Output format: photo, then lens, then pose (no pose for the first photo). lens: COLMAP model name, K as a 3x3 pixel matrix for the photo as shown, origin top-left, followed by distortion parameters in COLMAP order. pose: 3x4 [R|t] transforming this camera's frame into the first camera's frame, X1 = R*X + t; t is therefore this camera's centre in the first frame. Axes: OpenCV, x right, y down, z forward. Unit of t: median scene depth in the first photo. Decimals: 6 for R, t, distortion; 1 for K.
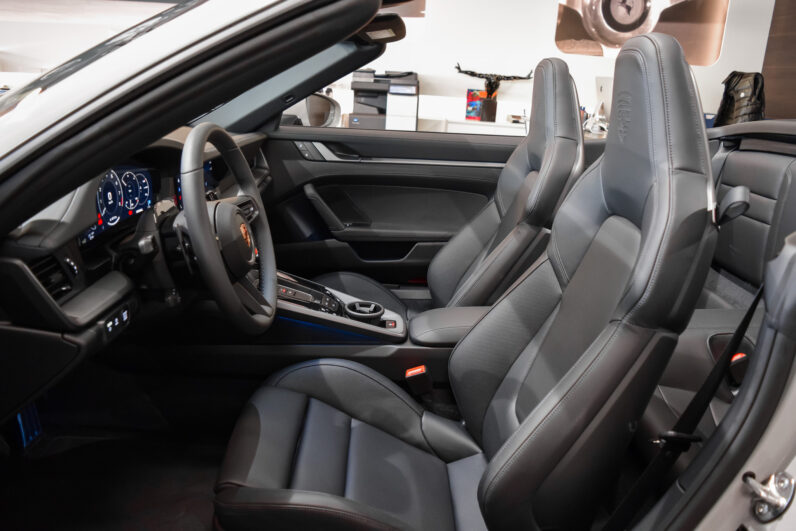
lens RADIAL K [[622.3, 0, 398.0], [0, 622.3, 265.5], [0, 0, 1]] dist [-0.085595, 0.003136]
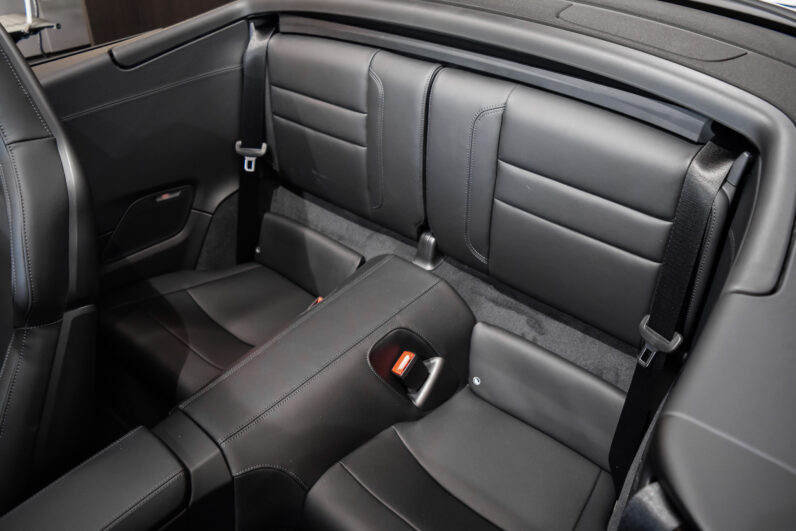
lens RADIAL K [[622.3, 0, 398.0], [0, 622.3, 265.5], [0, 0, 1]] dist [-0.085595, 0.003136]
pose [[0.678733, -0.458206, 0.573907, 0.113544], [0.248023, 0.878584, 0.408135, -0.188218], [-0.691236, -0.134673, 0.709969, 0.326917]]
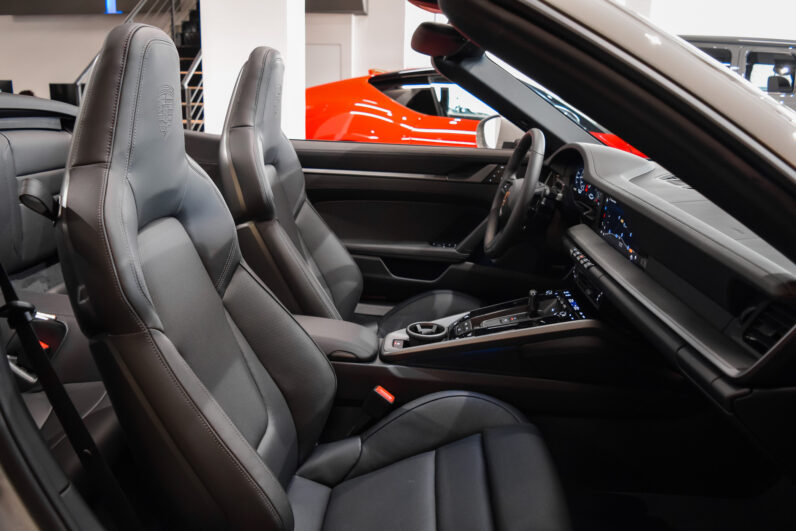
lens RADIAL K [[622.3, 0, 398.0], [0, 622.3, 265.5], [0, 0, 1]] dist [-0.085595, 0.003136]
pose [[-0.995293, -0.093989, 0.023603, -0.014734], [-0.066938, 0.842911, 0.533873, -0.379103], [-0.070073, 0.529780, -0.845235, 1.273092]]
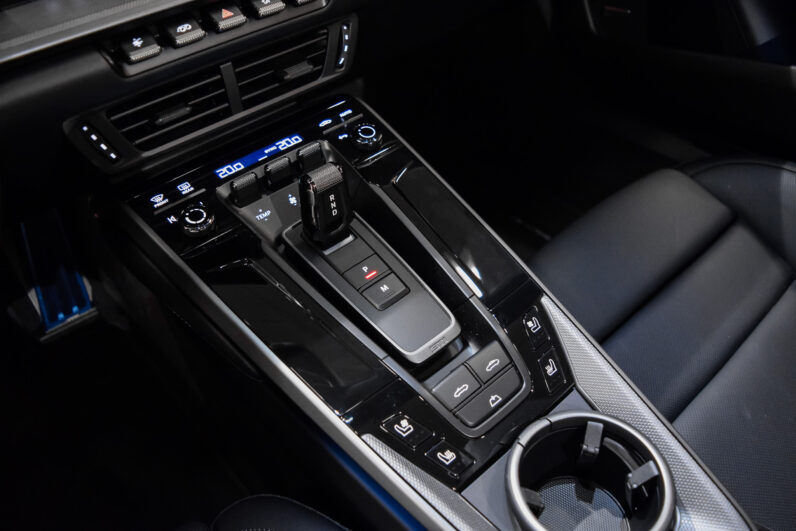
lens RADIAL K [[622.3, 0, 398.0], [0, 622.3, 265.5], [0, 0, 1]] dist [-0.085595, 0.003136]
pose [[0.646966, 0.426304, -0.632218, 0.009951], [-0.125673, 0.877393, 0.463020, -0.074321], [0.752091, -0.220106, 0.621219, 0.590594]]
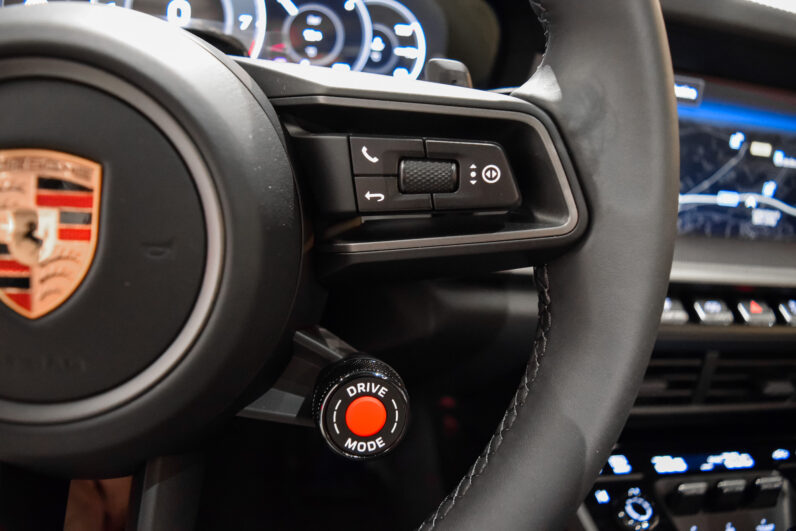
lens RADIAL K [[622.3, 0, 398.0], [0, 622.3, 265.5], [0, 0, 1]] dist [-0.085595, 0.003136]
pose [[0.187342, 0.306663, -0.933199, -0.048491], [-0.389846, 0.895210, 0.215917, -0.055255], [0.901622, 0.323354, 0.287262, 0.540517]]
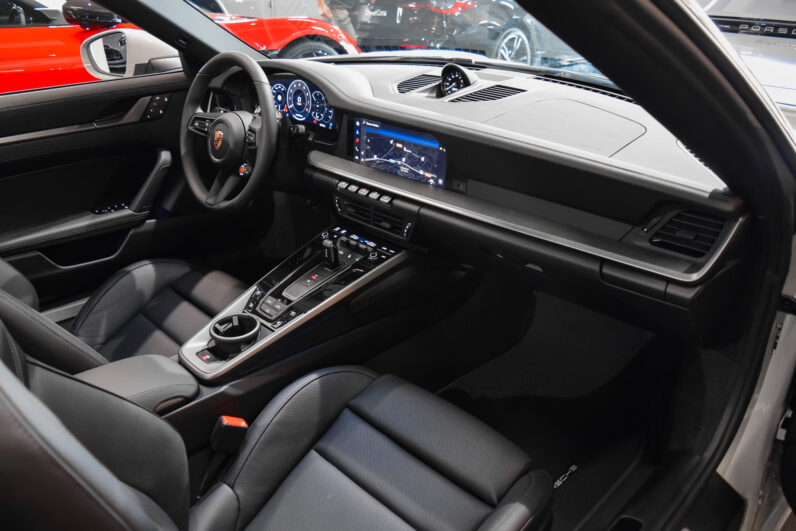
lens RADIAL K [[622.3, 0, 398.0], [0, 622.3, 265.5], [0, 0, 1]] dist [-0.085595, 0.003136]
pose [[-0.704554, 0.256078, -0.661836, 0.218113], [-0.246603, 0.786154, 0.566700, -0.352101], [0.665425, 0.562482, -0.490738, 1.068485]]
